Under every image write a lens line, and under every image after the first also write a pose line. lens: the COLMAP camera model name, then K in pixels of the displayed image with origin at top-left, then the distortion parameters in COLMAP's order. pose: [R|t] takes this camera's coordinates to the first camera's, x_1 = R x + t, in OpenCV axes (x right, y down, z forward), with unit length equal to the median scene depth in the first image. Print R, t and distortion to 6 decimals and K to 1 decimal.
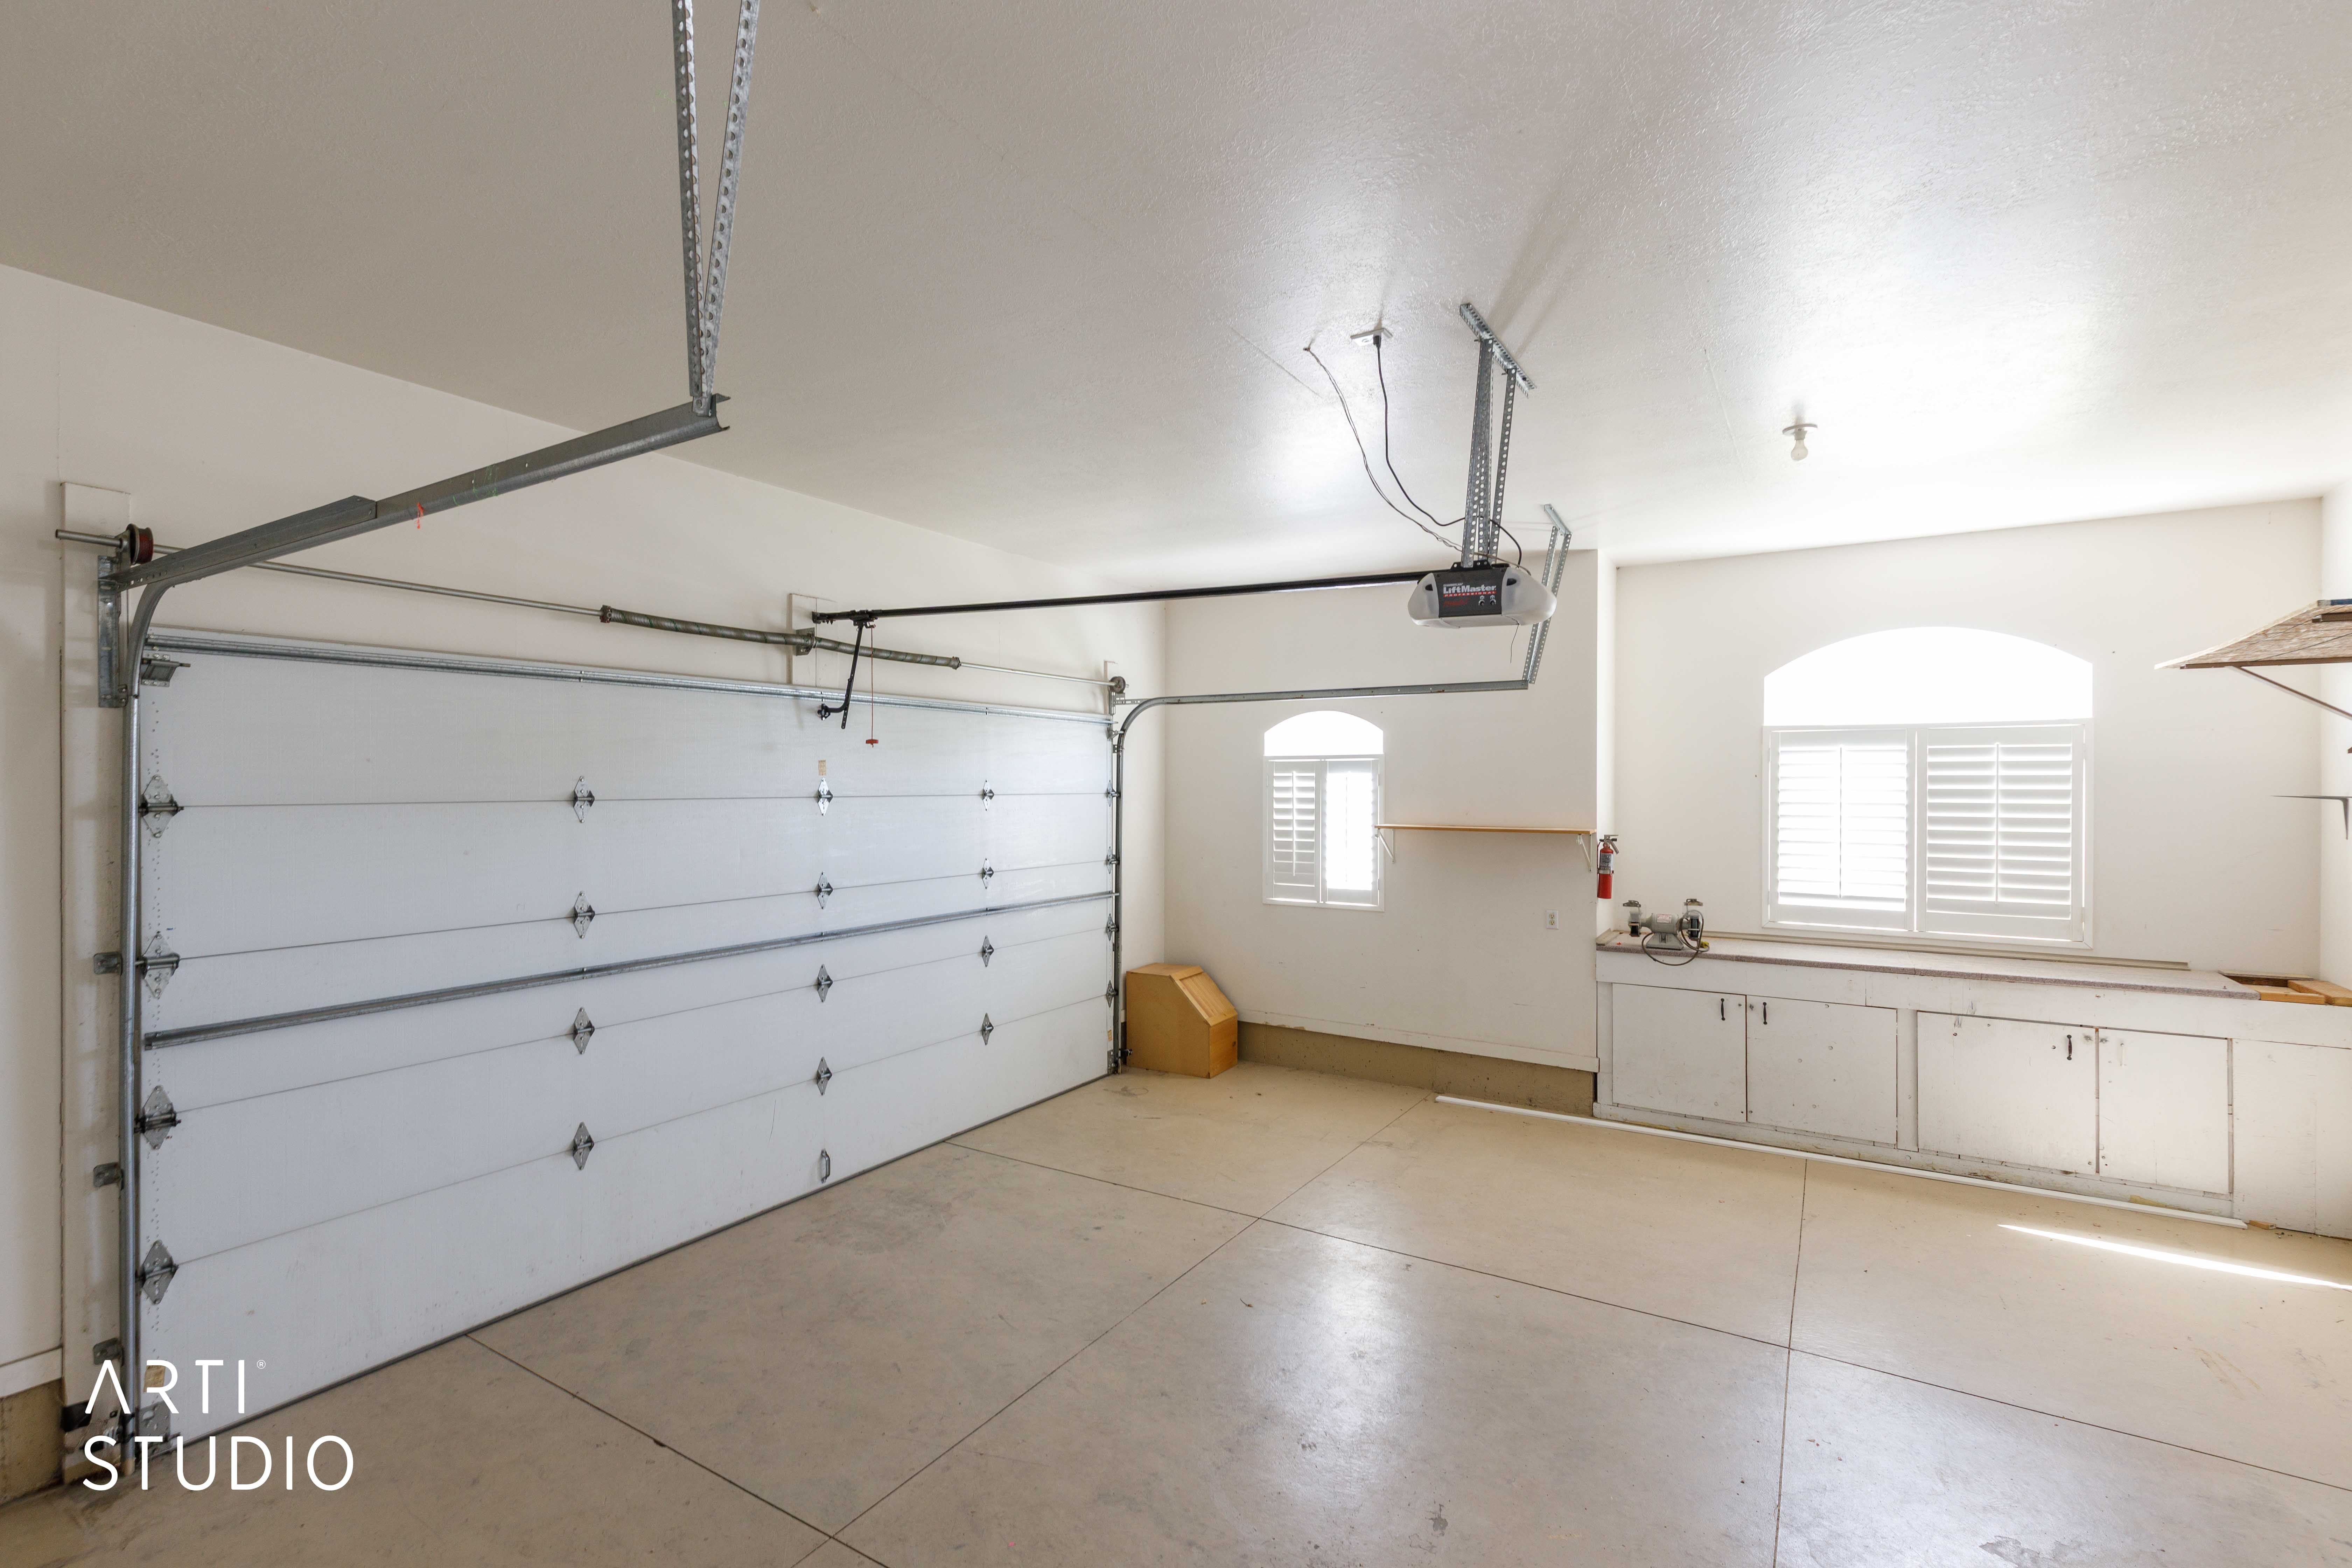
lens RADIAL K [[1063.8, 0, 1169.7], [0, 1063.8, 787.5], [0, 0, 1]] dist [0.004710, 0.001377]
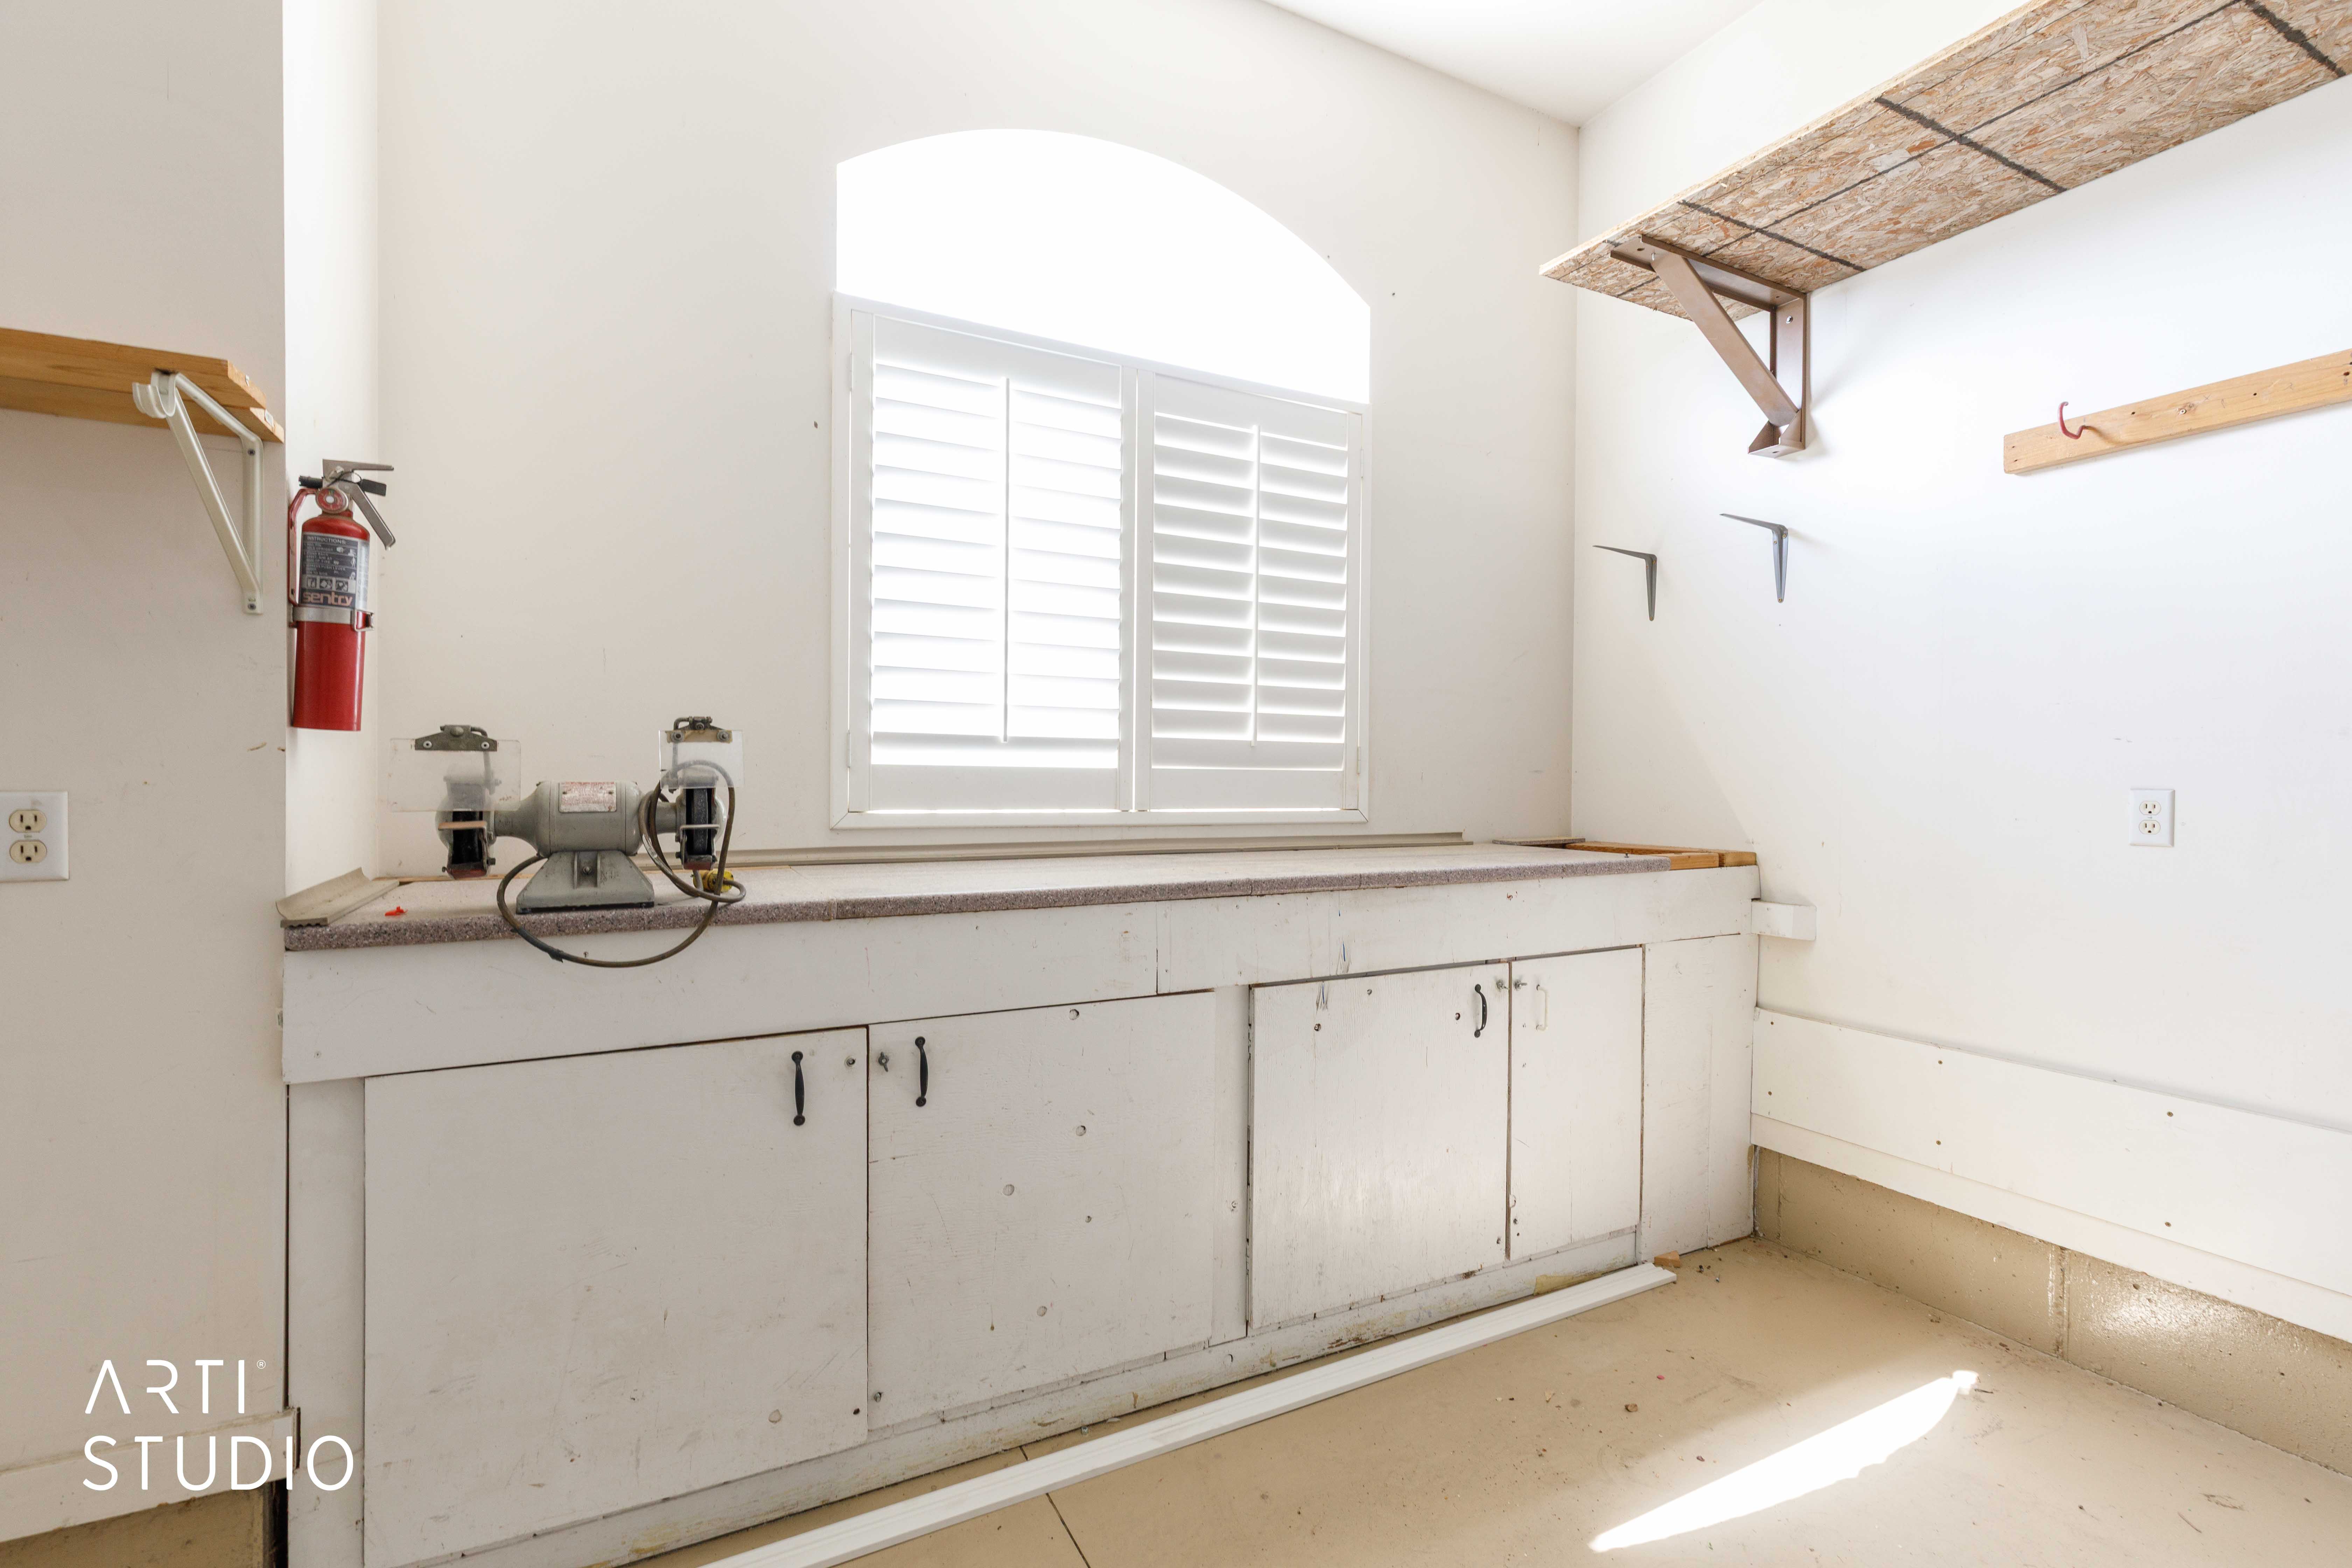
lens RADIAL K [[1063.8, 0, 1175.2], [0, 1063.8, 784.5], [0, 0, 1]] dist [0.004710, 0.001377]
pose [[0.520182, -0.006119, 0.854033, 0.316166], [-0.001053, 0.999969, 0.007806, 0.119355], [-0.854055, -0.004960, 0.520160, 0.744340]]
